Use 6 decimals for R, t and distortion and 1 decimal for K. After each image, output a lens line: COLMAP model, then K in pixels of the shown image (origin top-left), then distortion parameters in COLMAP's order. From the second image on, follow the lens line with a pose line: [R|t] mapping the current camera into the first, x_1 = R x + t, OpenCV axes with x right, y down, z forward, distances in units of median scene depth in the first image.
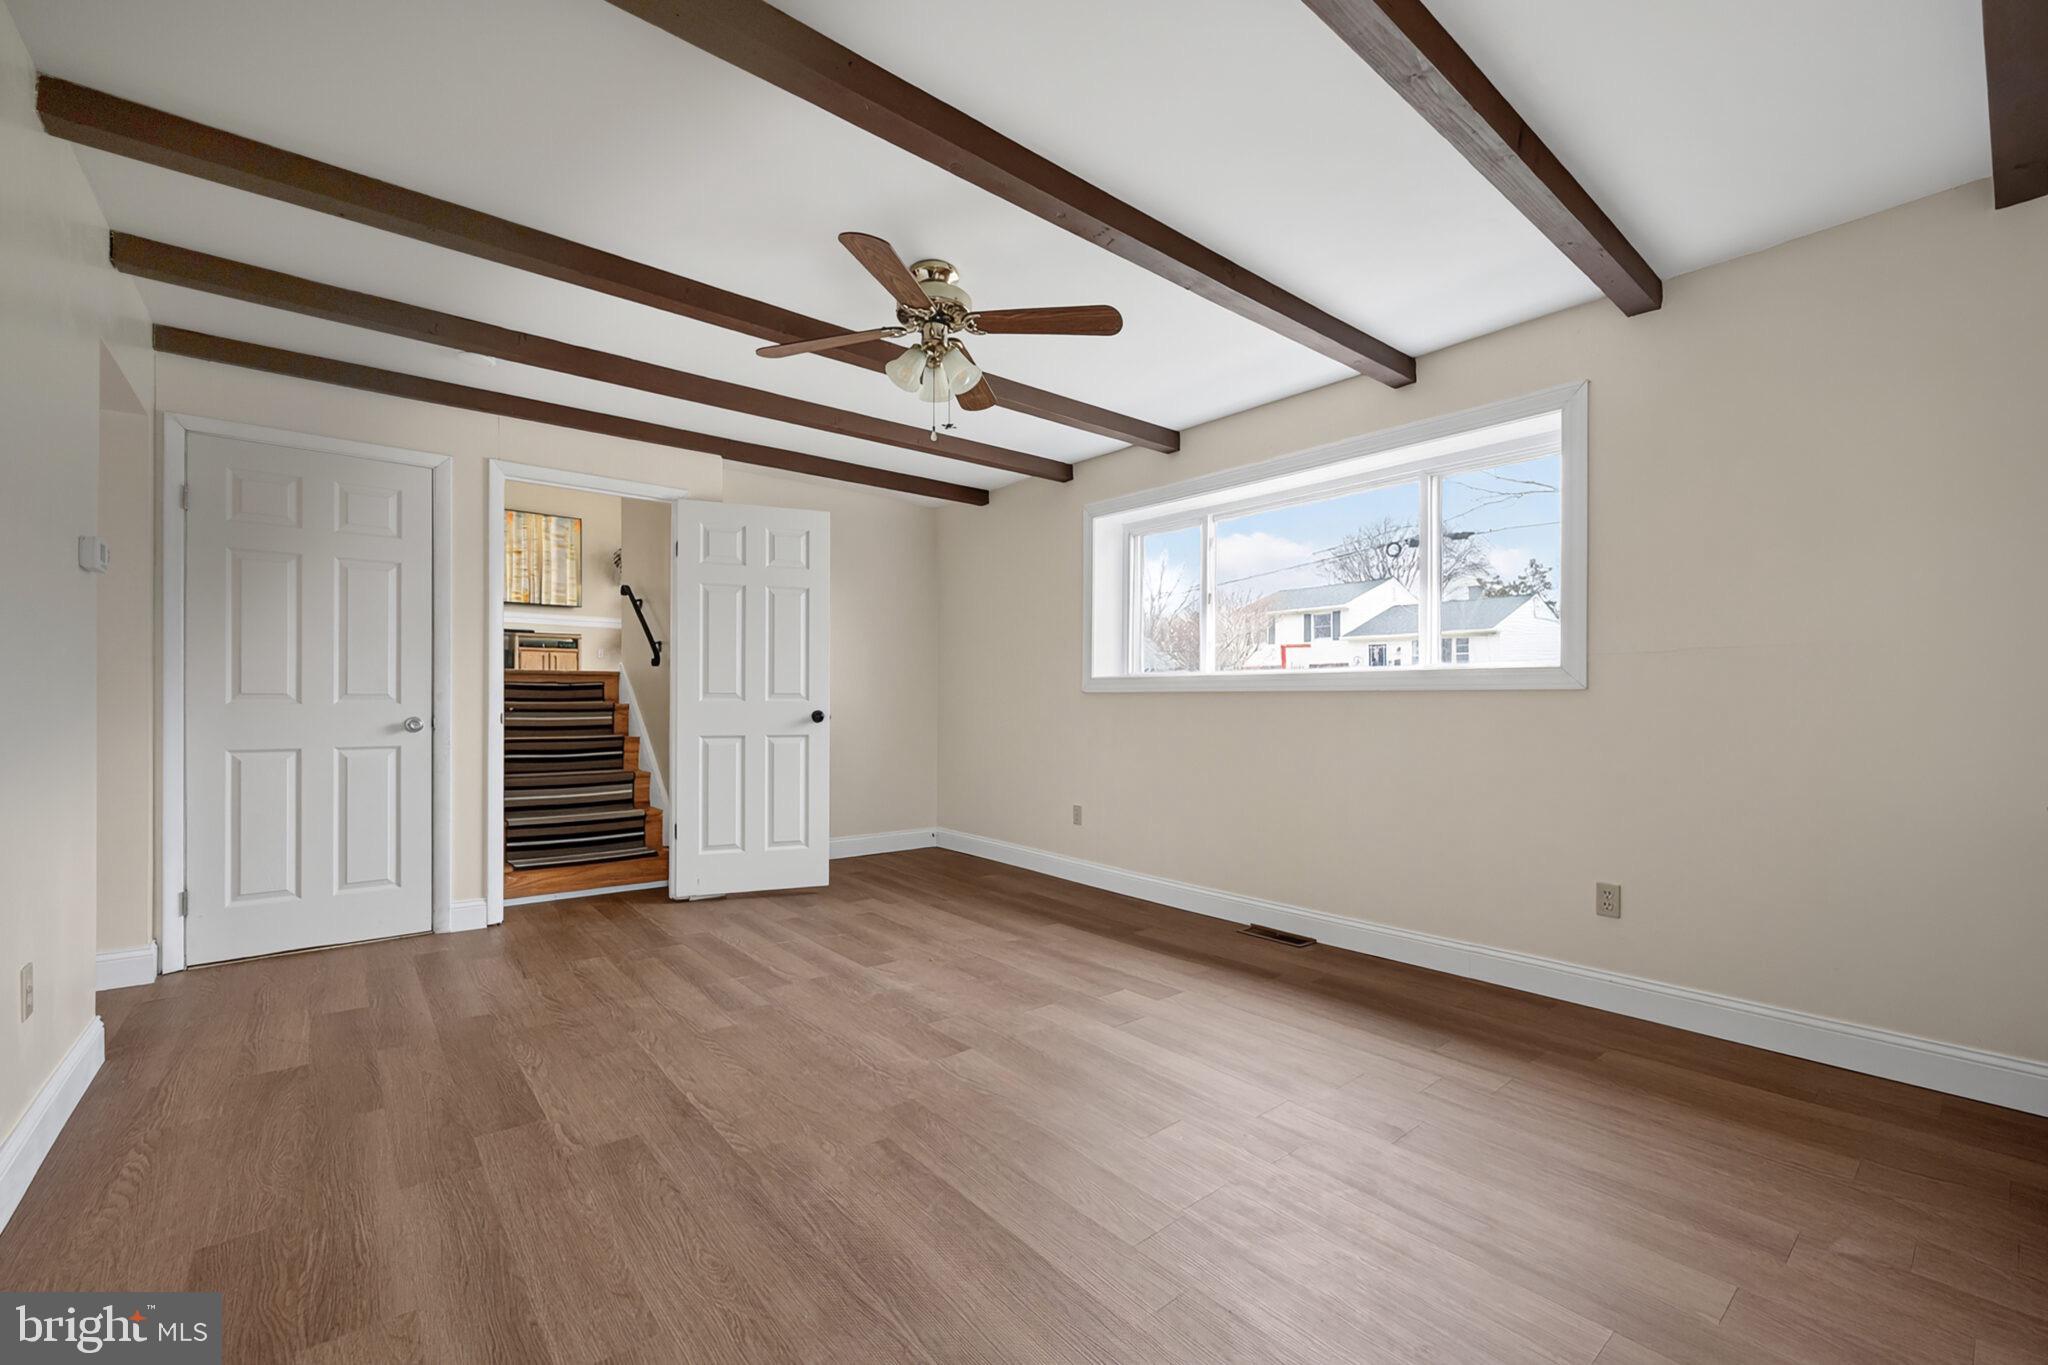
lens RADIAL K [[828.2, 0, 1025.1], [0, 828.2, 708.7], [0, 0, 1]] dist [-0.001086, -0.000190]
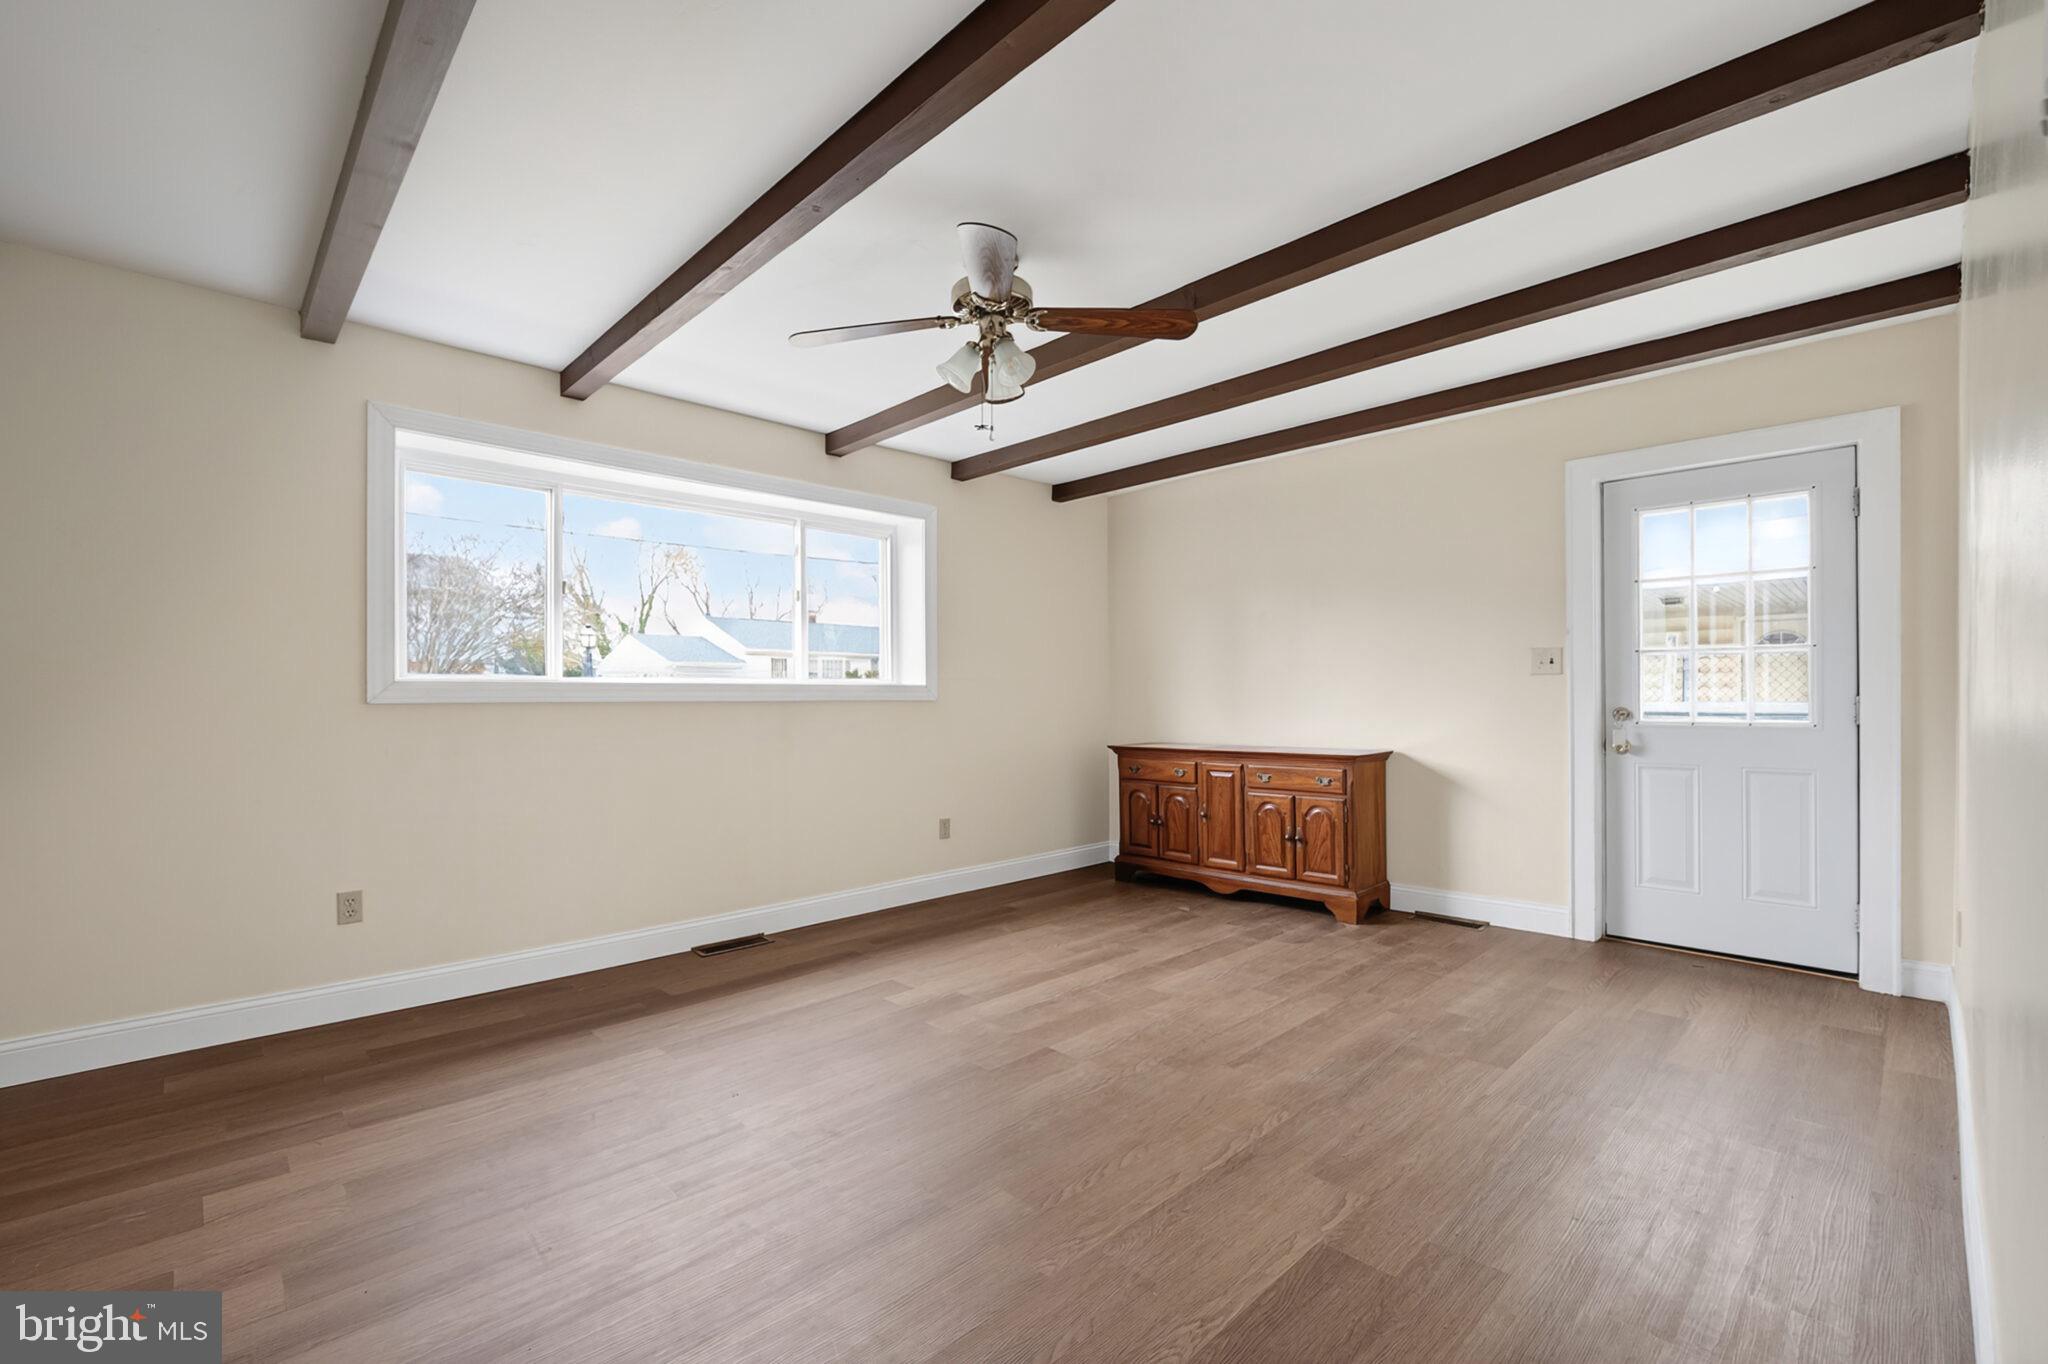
lens RADIAL K [[828.2, 0, 1025.1], [0, 828.2, 708.2], [0, 0, 1]] dist [-0.001086, -0.000190]
pose [[-0.039492, -0.018635, 0.999046, -0.907380], [0.012081, 0.999744, 0.019125, -0.036122], [-0.999147, 0.012825, -0.039257, 0.866453]]
